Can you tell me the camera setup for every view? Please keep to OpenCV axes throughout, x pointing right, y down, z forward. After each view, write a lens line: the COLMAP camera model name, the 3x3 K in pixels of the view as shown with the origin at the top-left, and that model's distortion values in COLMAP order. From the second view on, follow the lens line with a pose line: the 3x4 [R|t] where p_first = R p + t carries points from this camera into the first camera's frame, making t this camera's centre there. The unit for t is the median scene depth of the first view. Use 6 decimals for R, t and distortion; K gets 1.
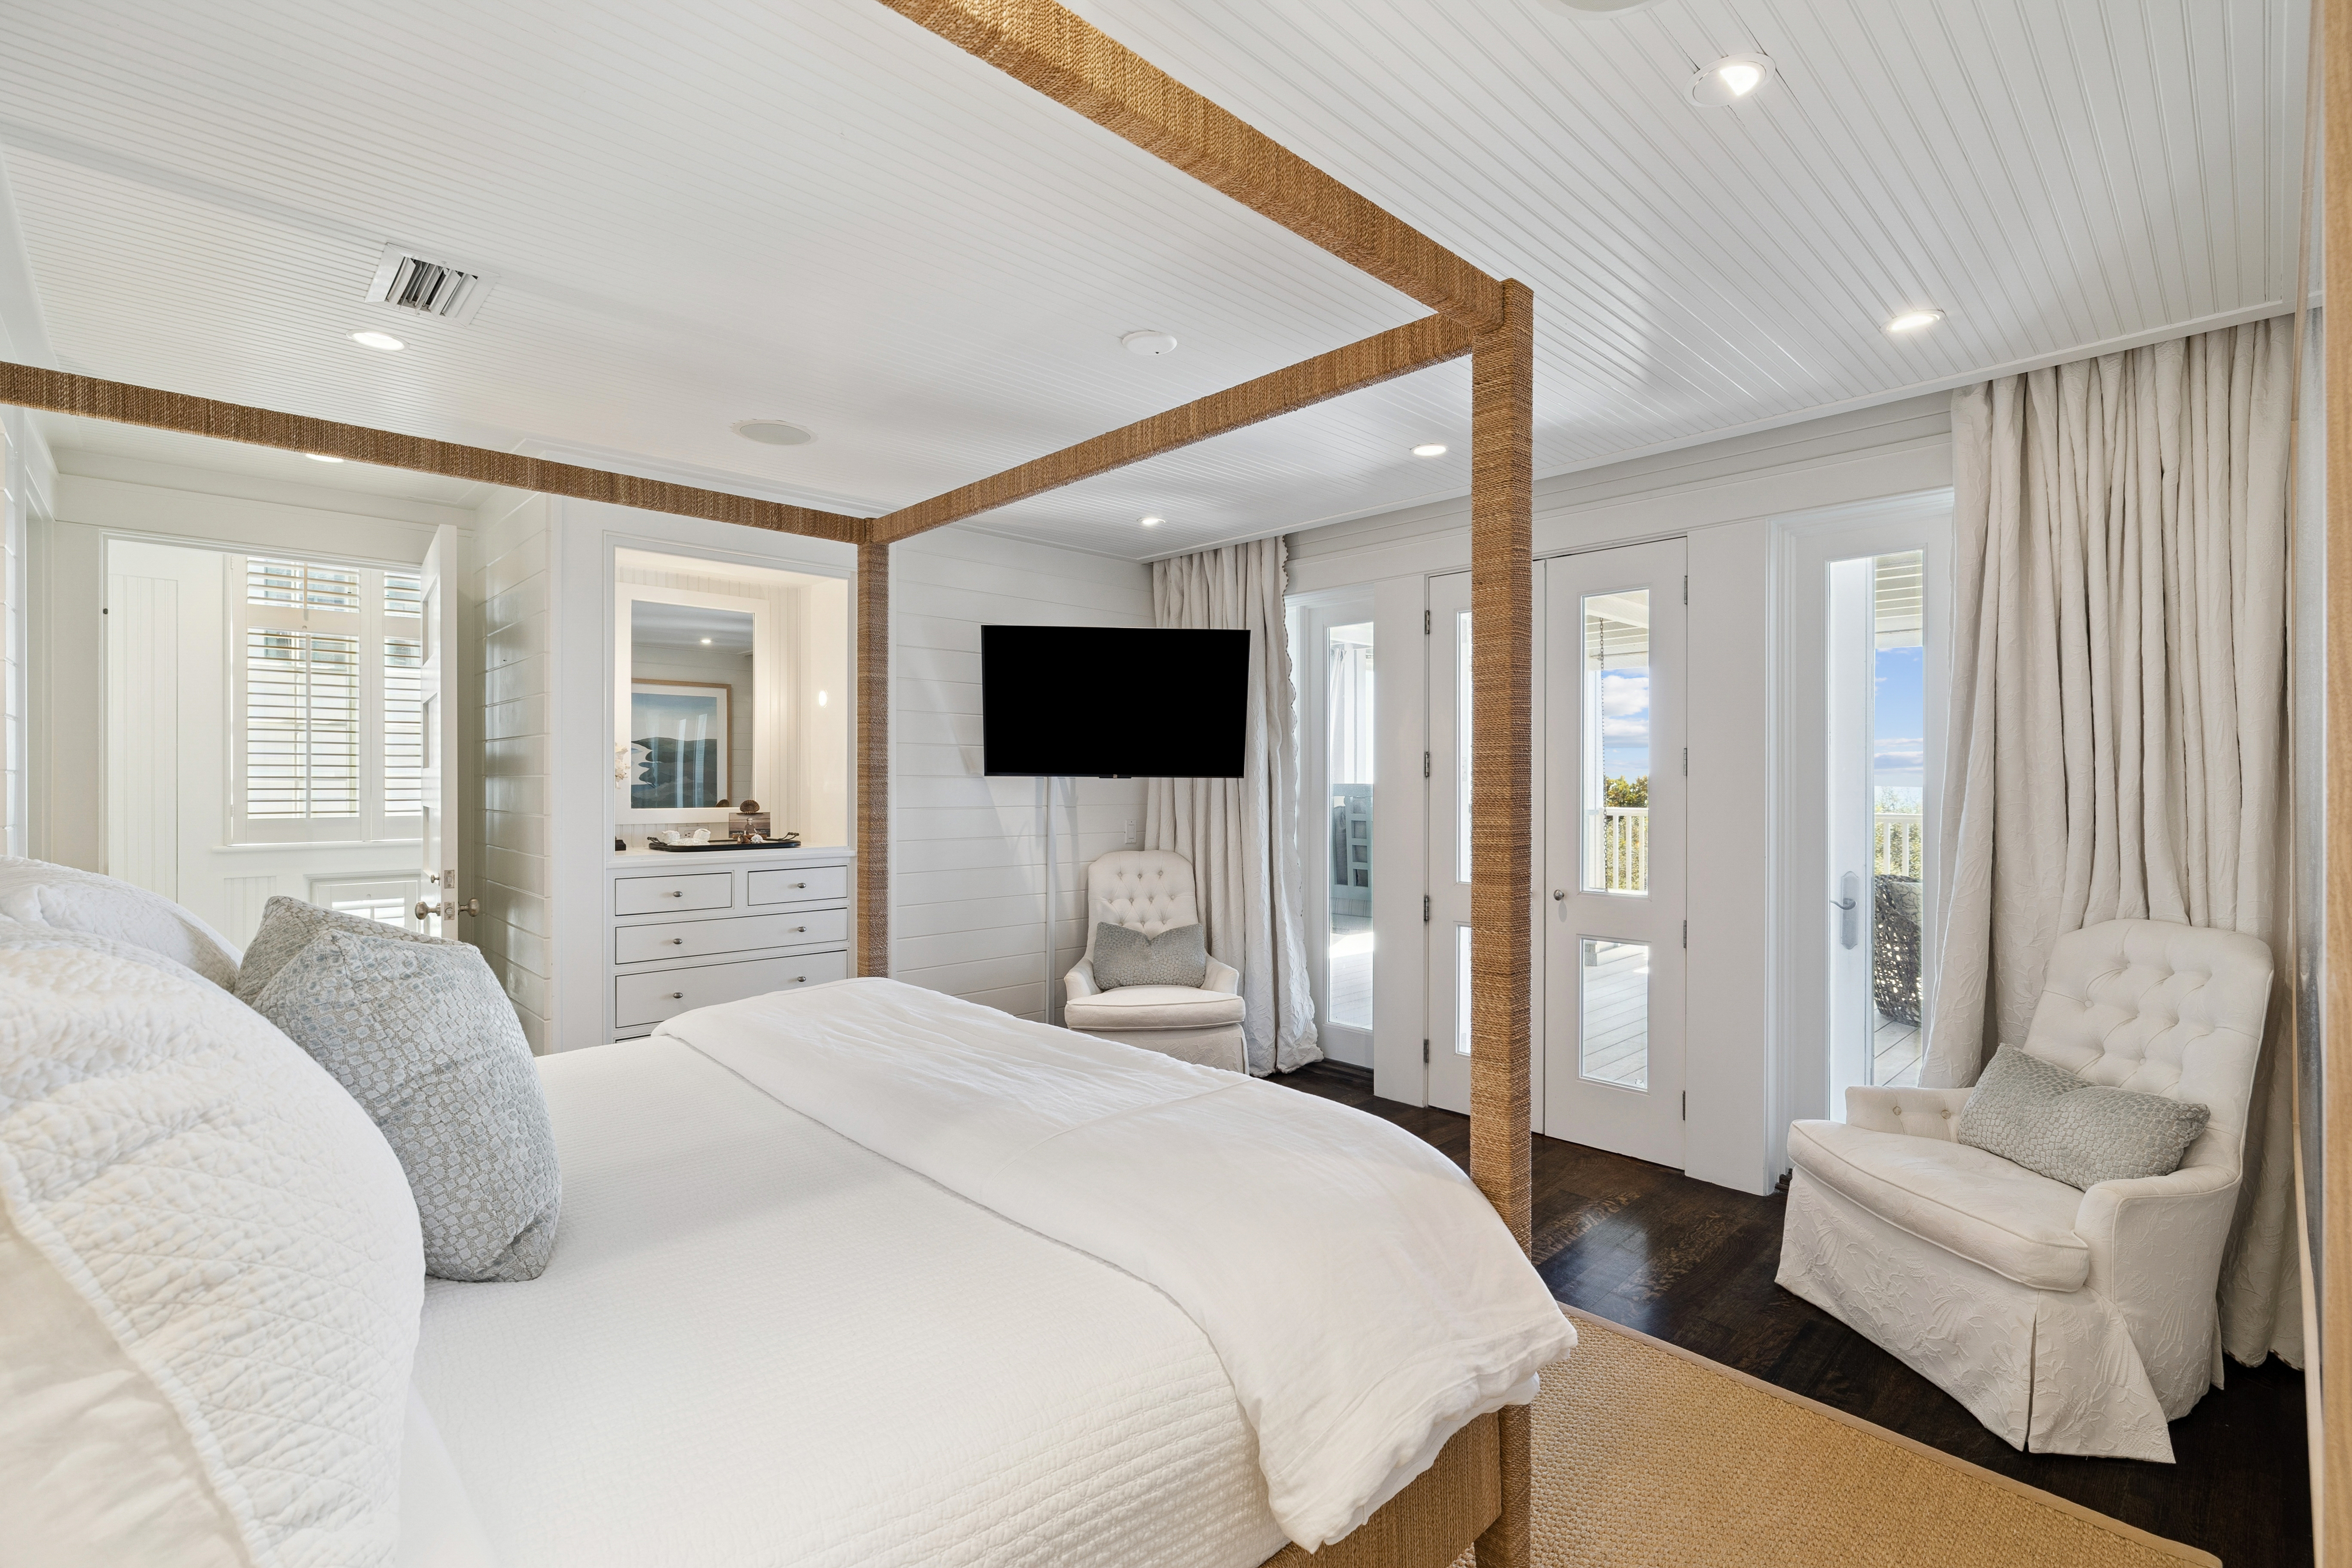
lens RADIAL K [[1066.1, 0, 1173.8], [0, 1066.1, 778.8], [0, 0, 1]] dist [-0.000564, -0.000040]
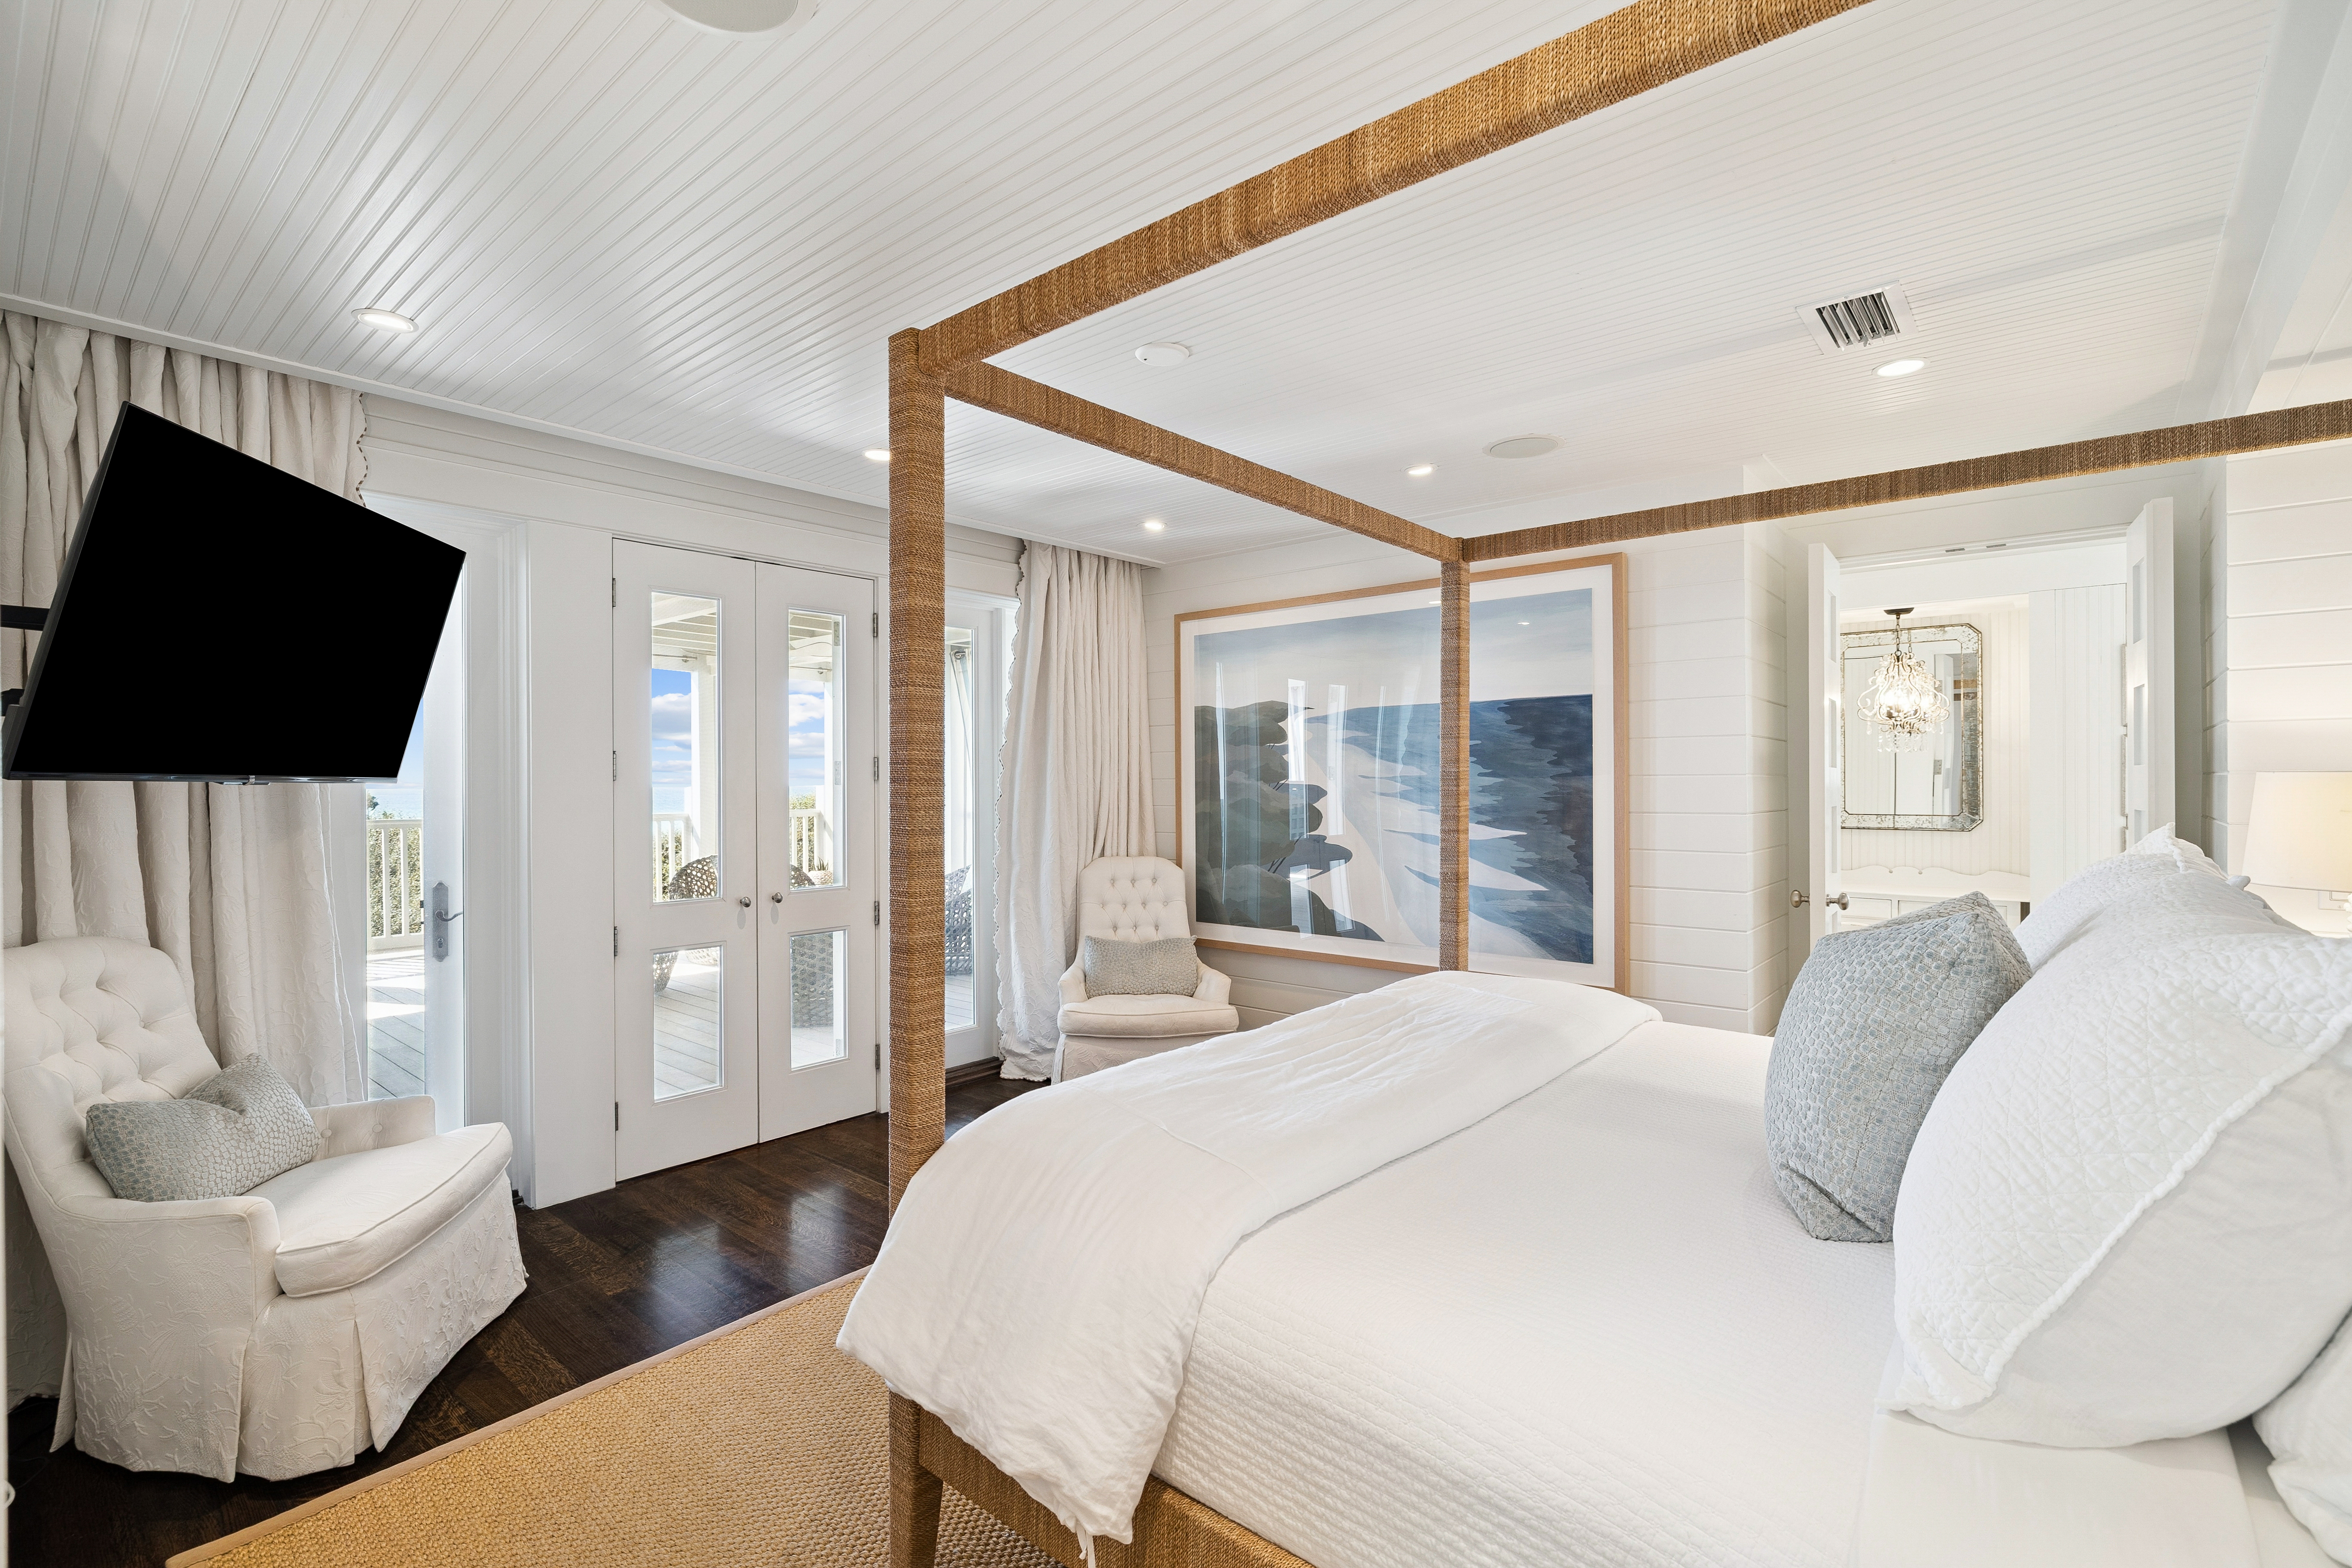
lens RADIAL K [[1066.1, 0, 1173.8], [0, 1066.1, 778.8], [0, 0, 1]] dist [-0.000564, -0.000040]
pose [[-0.092768, 0.004023, 0.995680, -0.673969], [0.004749, 0.999982, -0.003598, 0.001100], [-0.995676, 0.004395, -0.092785, 0.705879]]
